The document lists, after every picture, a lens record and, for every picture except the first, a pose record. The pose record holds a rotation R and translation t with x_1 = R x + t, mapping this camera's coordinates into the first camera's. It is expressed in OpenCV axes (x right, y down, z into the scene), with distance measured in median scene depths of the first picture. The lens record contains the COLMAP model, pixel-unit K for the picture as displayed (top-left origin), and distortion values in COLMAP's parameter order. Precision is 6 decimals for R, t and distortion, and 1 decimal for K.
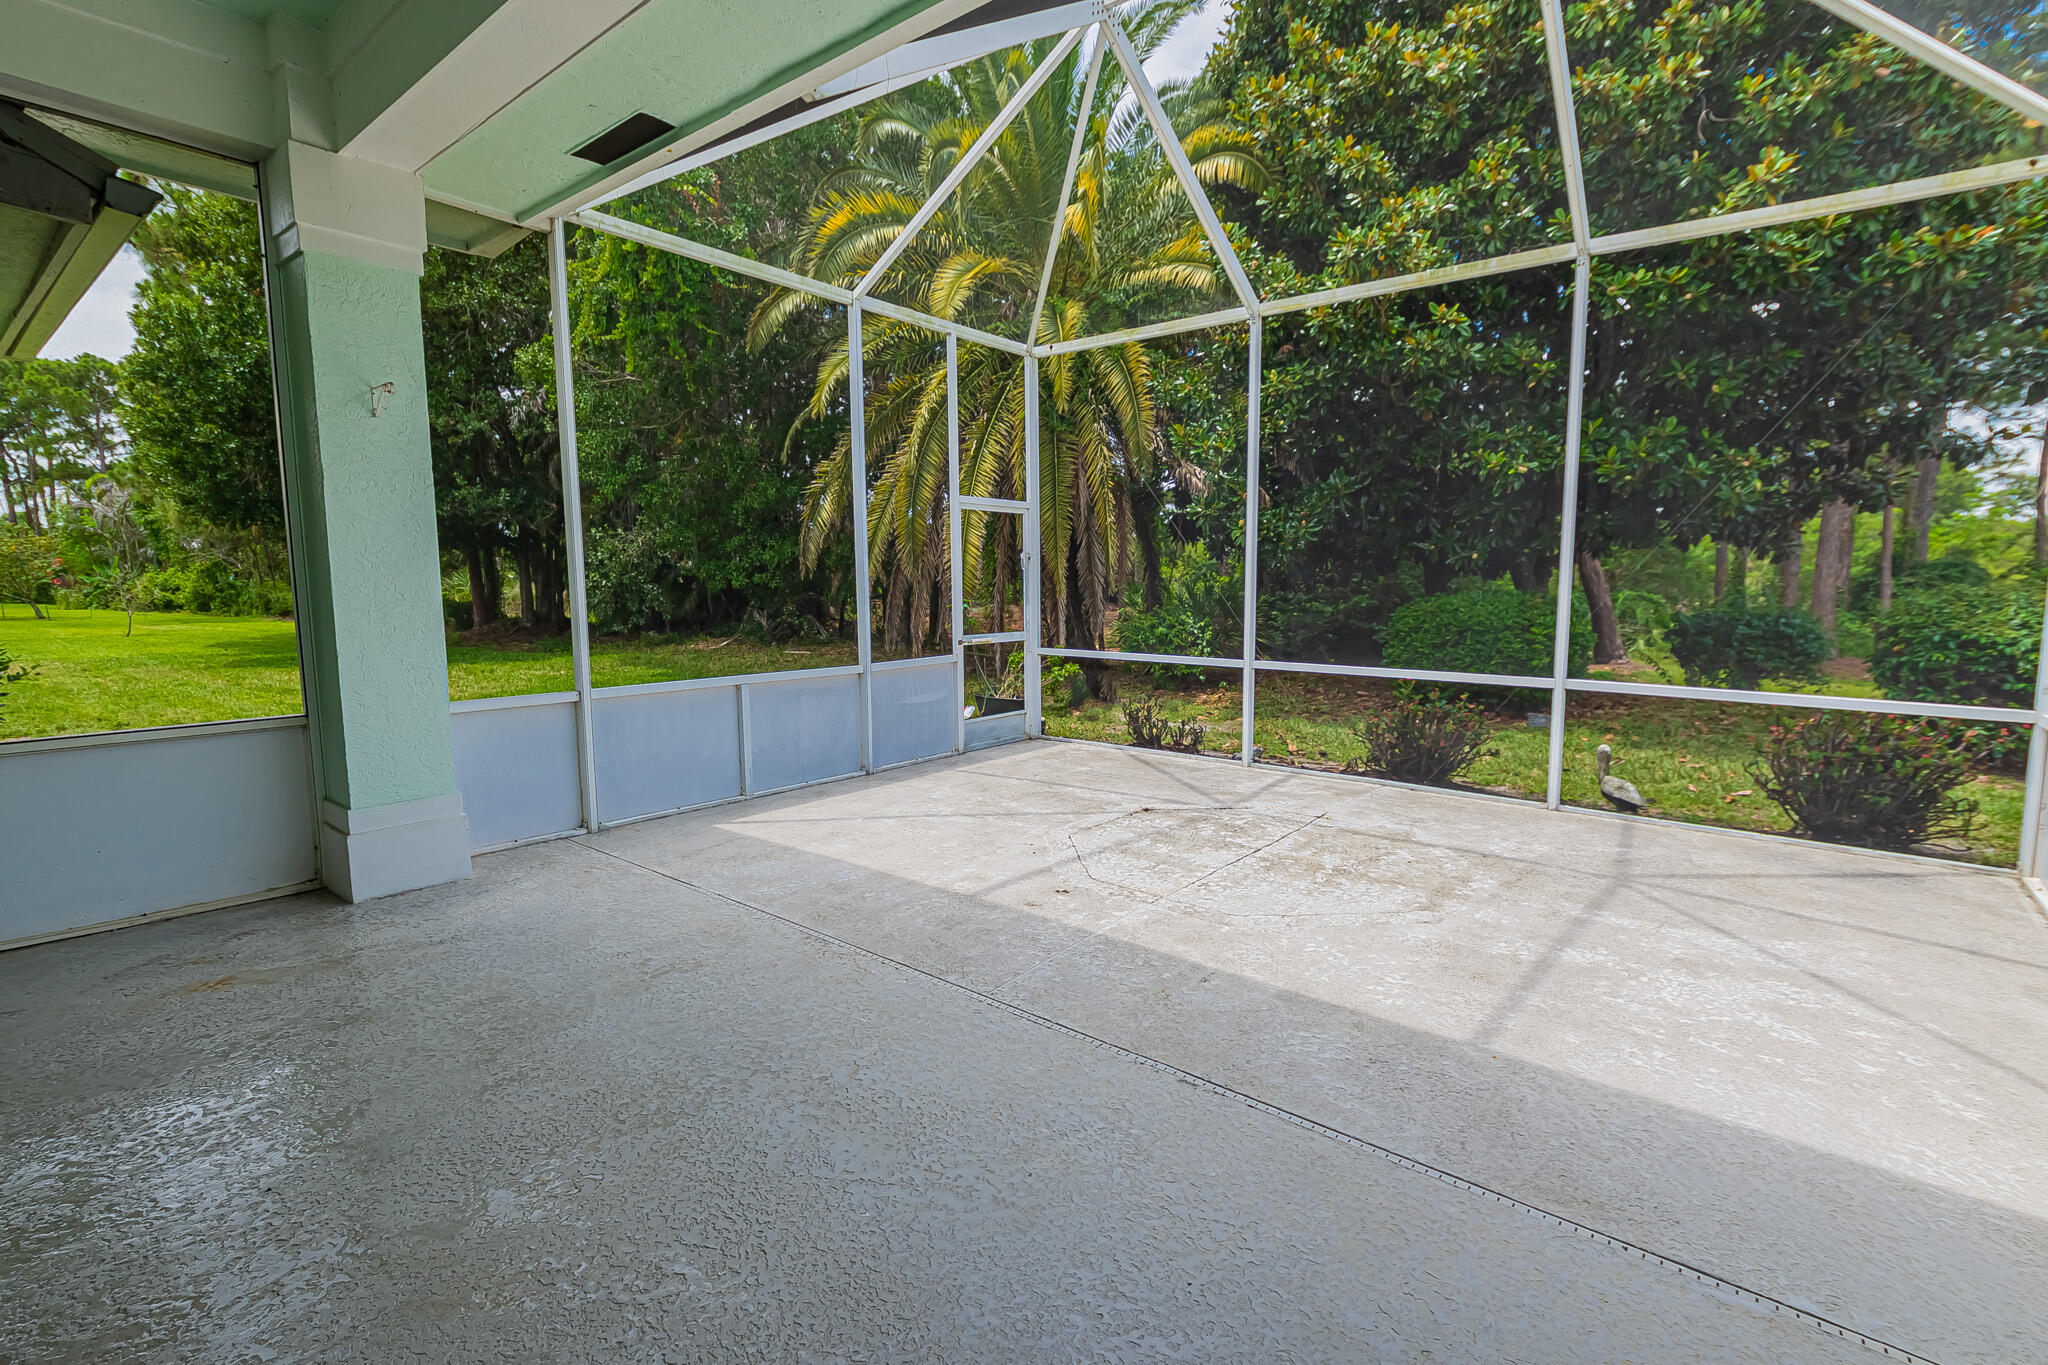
lens RADIAL K [[910.4, 0, 1024.0], [0, 910.4, 682.5], [0, 0, 1]] dist [-0.000622, -0.001018]
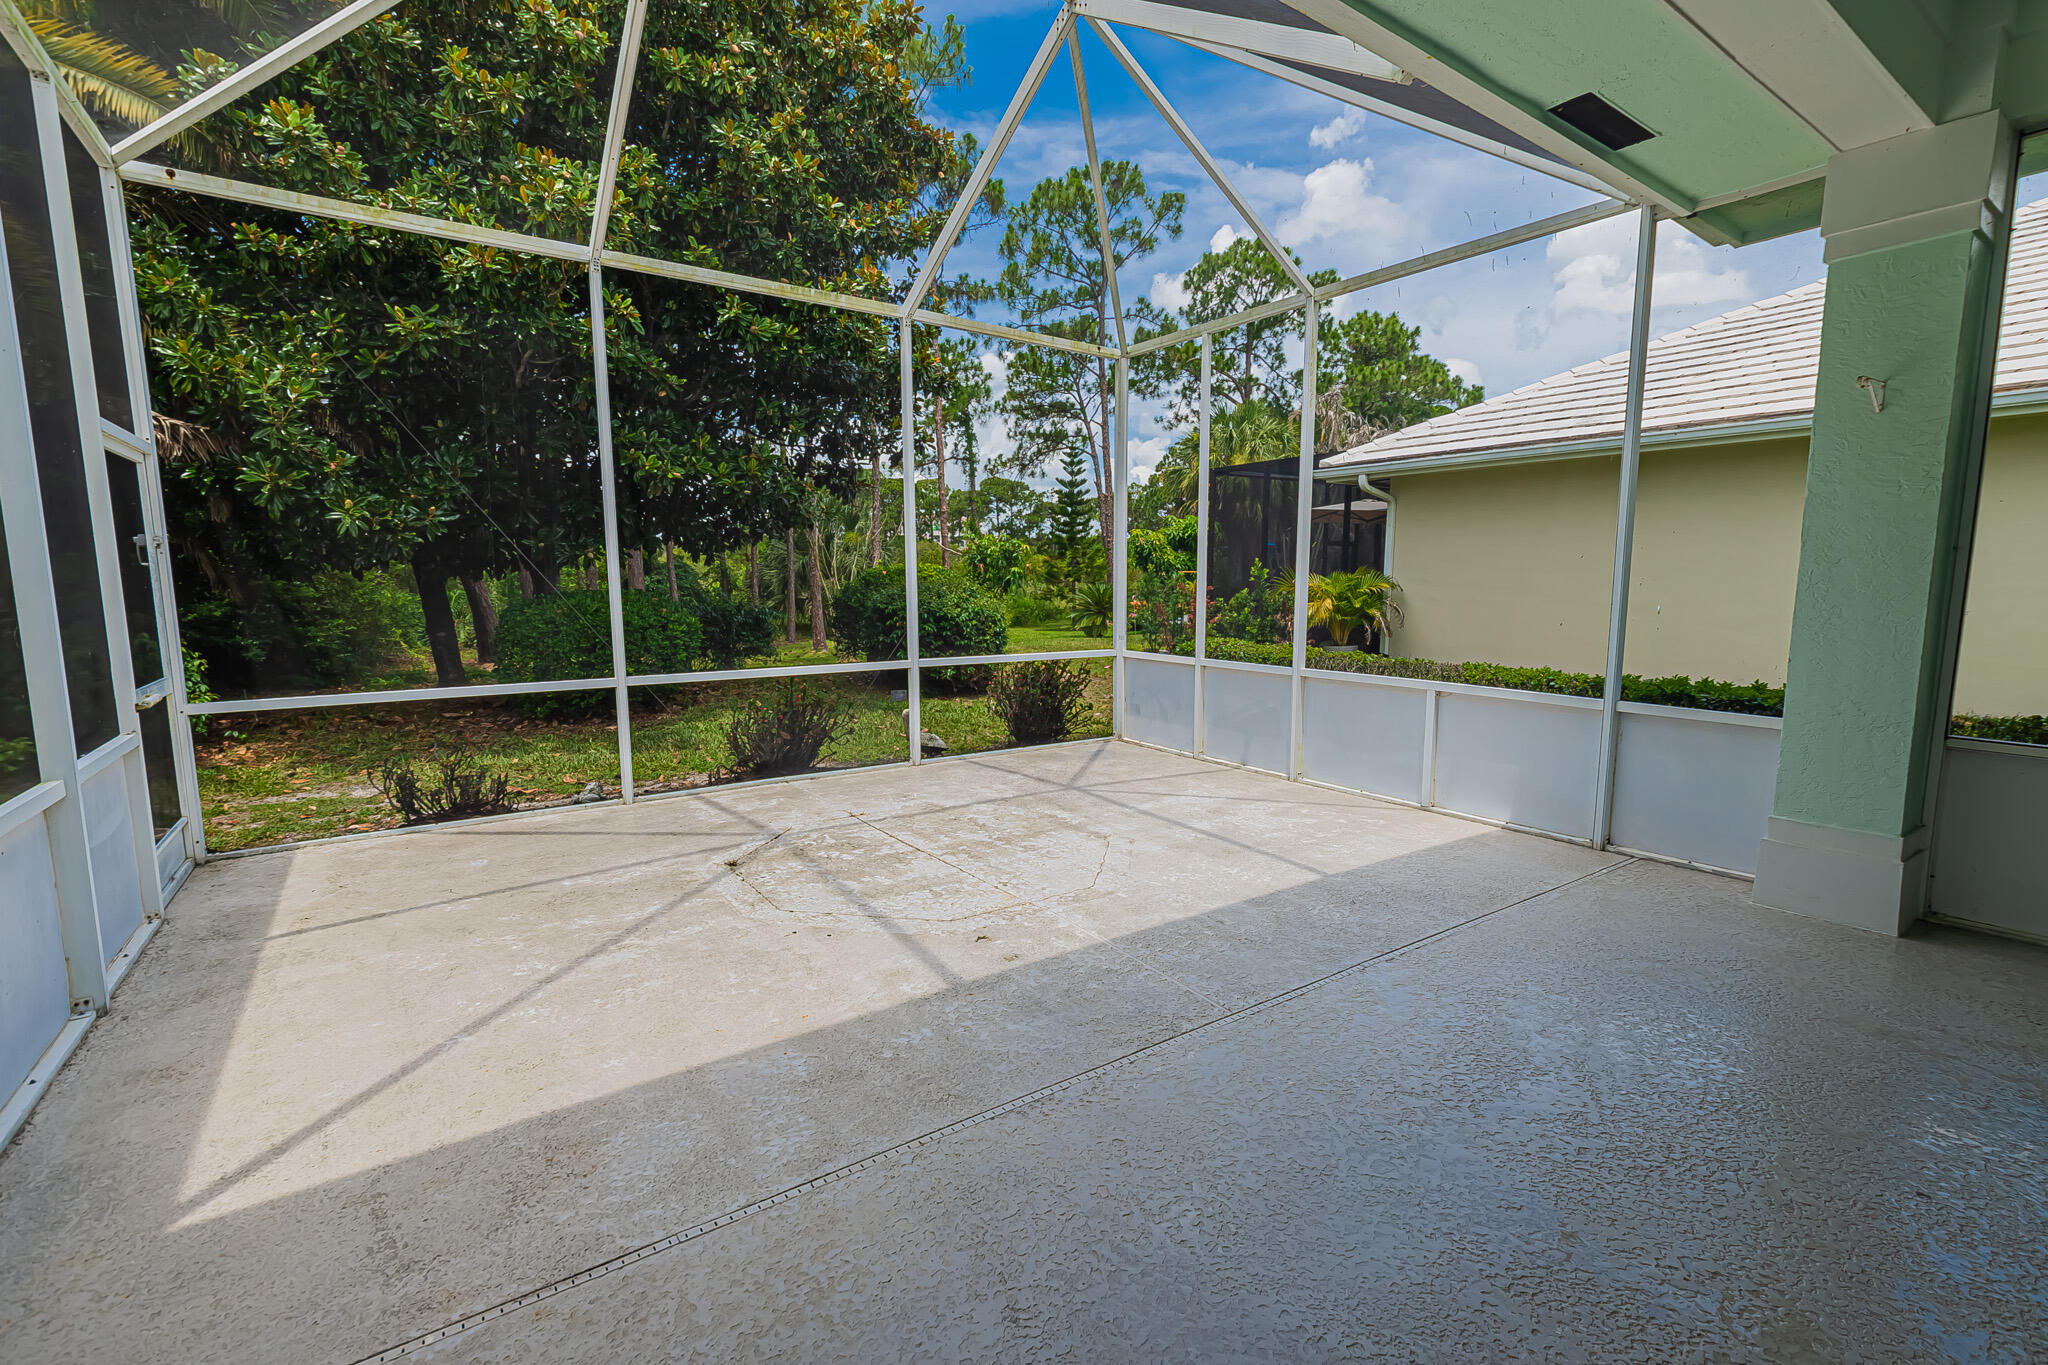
lens RADIAL K [[910.4, 0, 1024.0], [0, 910.4, 682.5], [0, 0, 1]] dist [-0.000622, -0.001018]
pose [[0.286806, -0.114890, 0.951074, -0.677007], [0.113889, 0.989831, 0.085228, -0.074668], [-0.951195, 0.083873, 0.296974, 0.619784]]
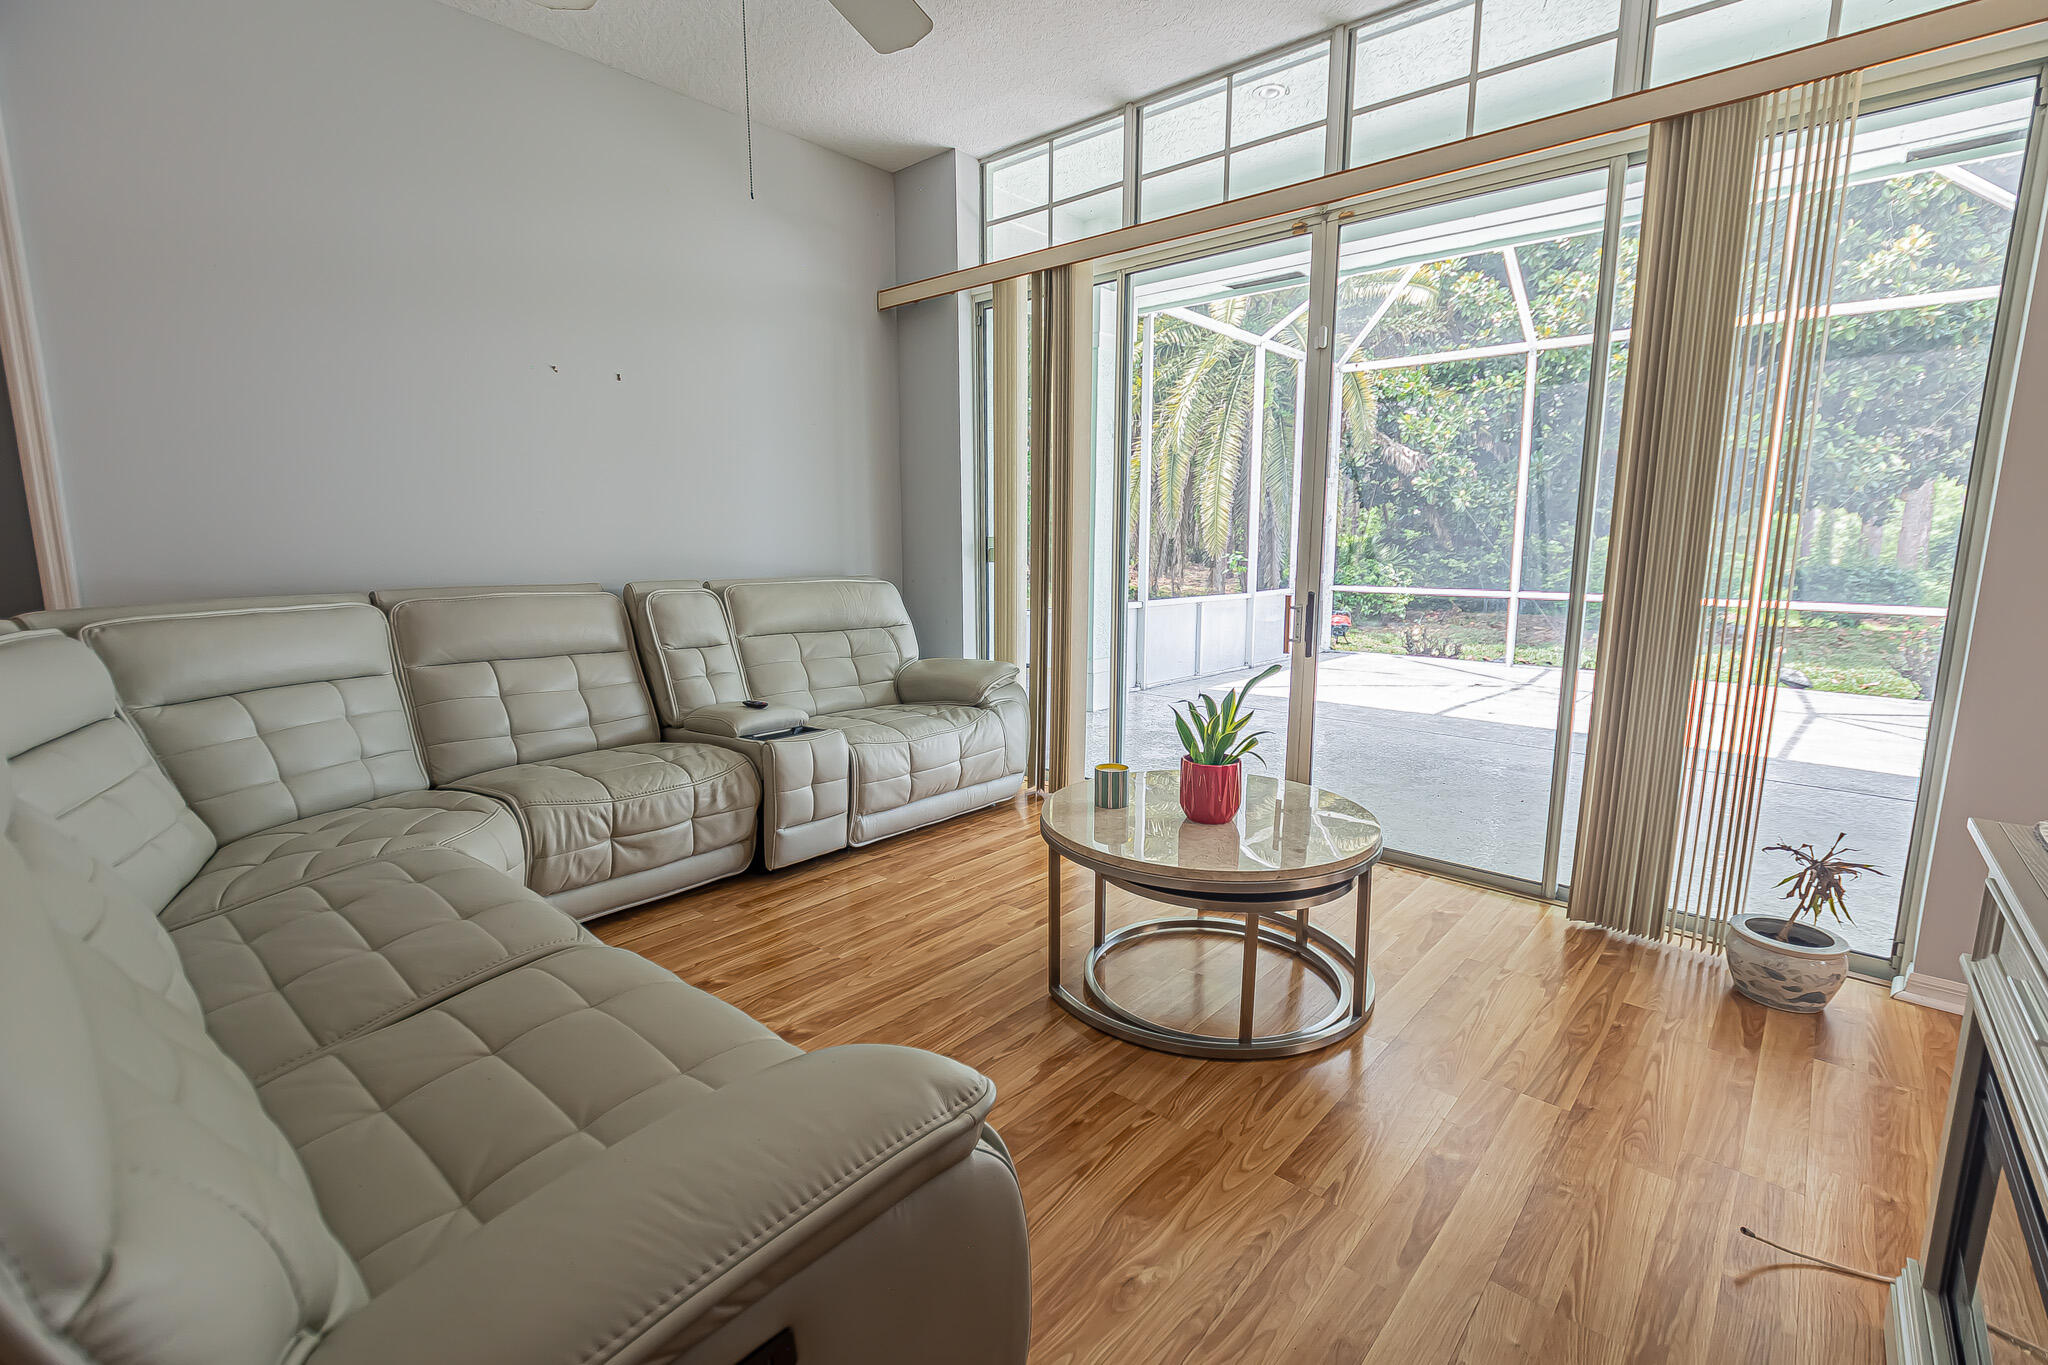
lens RADIAL K [[892.9, 0, 1024.0], [0, 892.9, 682.5], [0, 0, 1]] dist [0.000886, -0.000183]
pose [[0.999086, 0.009147, -0.041765, -0.717403], [-0.007408, 0.999107, 0.041596, 0.100741], [0.042108, -0.041248, 0.998261, -0.685879]]
